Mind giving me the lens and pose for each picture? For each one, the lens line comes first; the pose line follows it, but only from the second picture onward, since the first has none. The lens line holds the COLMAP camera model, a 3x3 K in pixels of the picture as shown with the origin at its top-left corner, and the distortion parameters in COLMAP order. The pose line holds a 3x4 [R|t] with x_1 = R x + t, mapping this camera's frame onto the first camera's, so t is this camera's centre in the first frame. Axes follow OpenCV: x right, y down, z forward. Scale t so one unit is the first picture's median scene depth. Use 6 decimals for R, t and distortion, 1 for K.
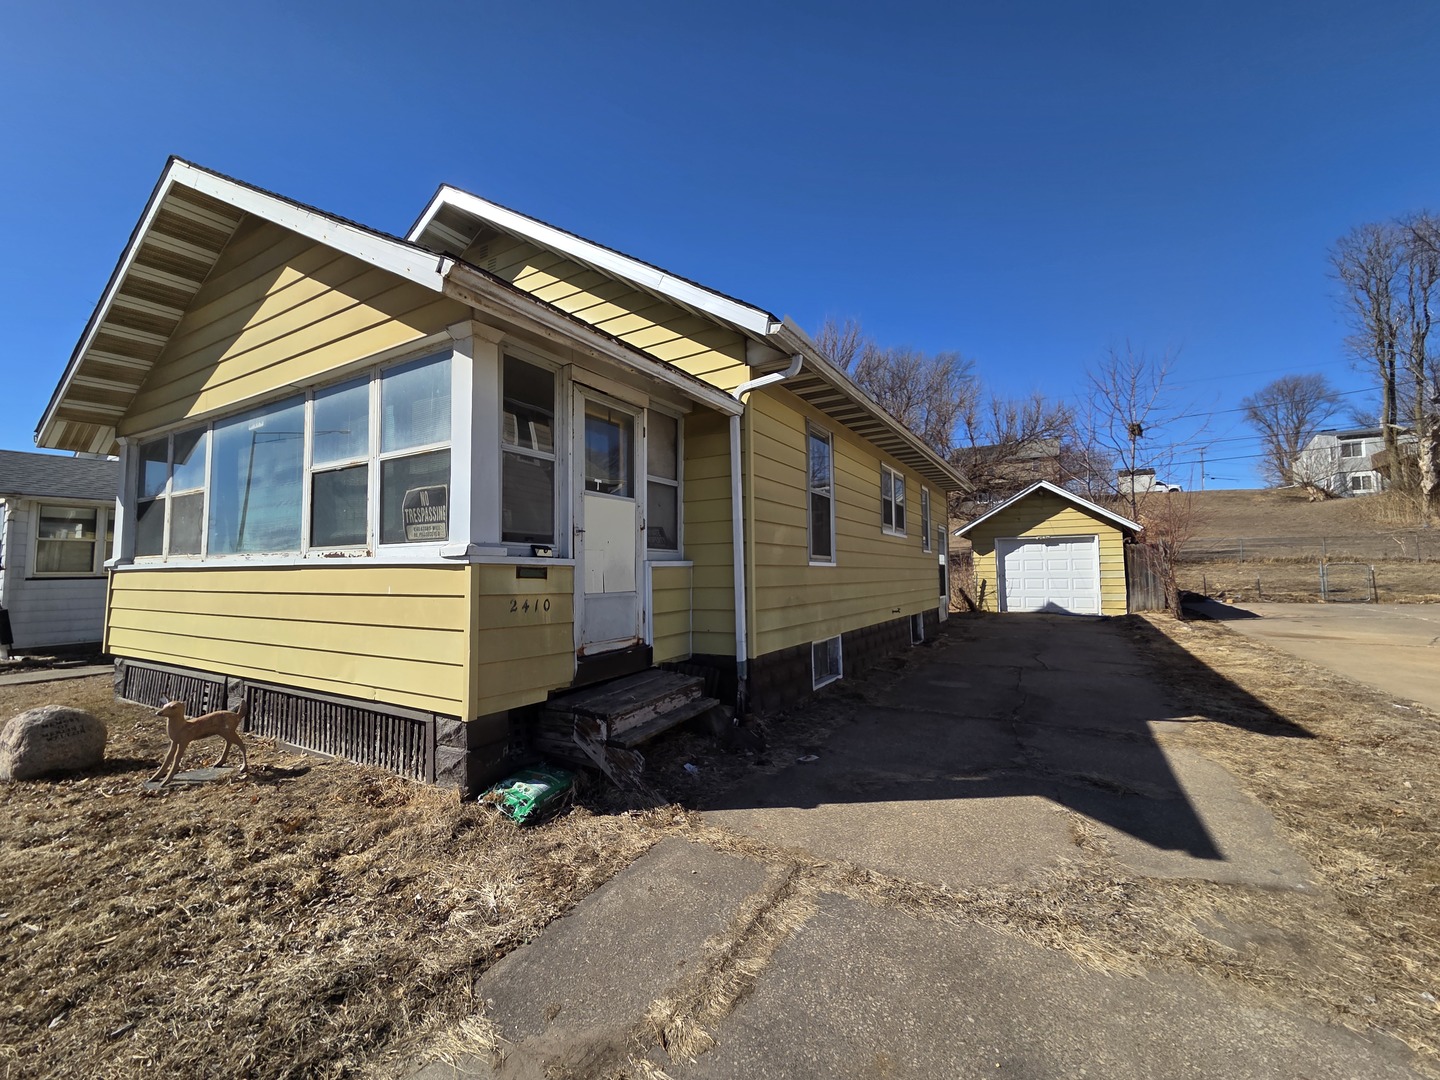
lens RADIAL K [[589.1, 0, 724.7], [0, 589.1, 542.2], [0, 0, 1]] dist [0.004396, 0.000246]
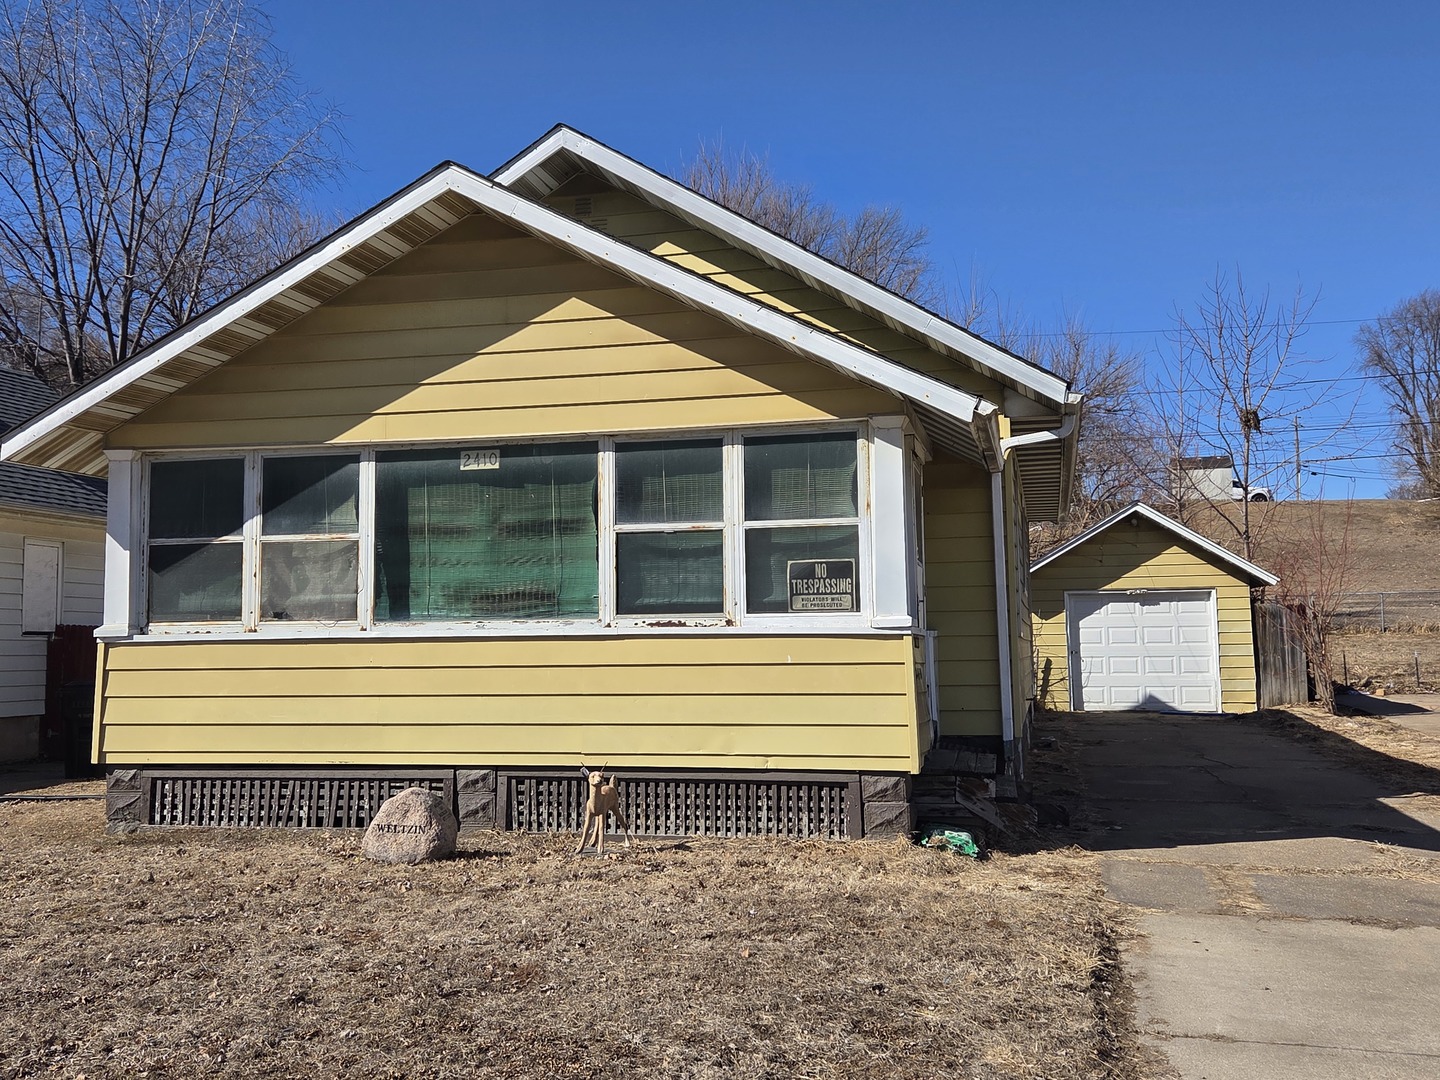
lens RADIAL K [[1333.6, 0, 718.8], [0, 1333.6, 533.2], [0, 0, 1]] dist [0.046238, 0.000000]
pose [[0.961665, 0.021882, 0.273352, -0.671086], [-0.011858, 0.999197, -0.038269, -0.024195], [-0.273970, 0.033561, 0.961152, -0.609585]]
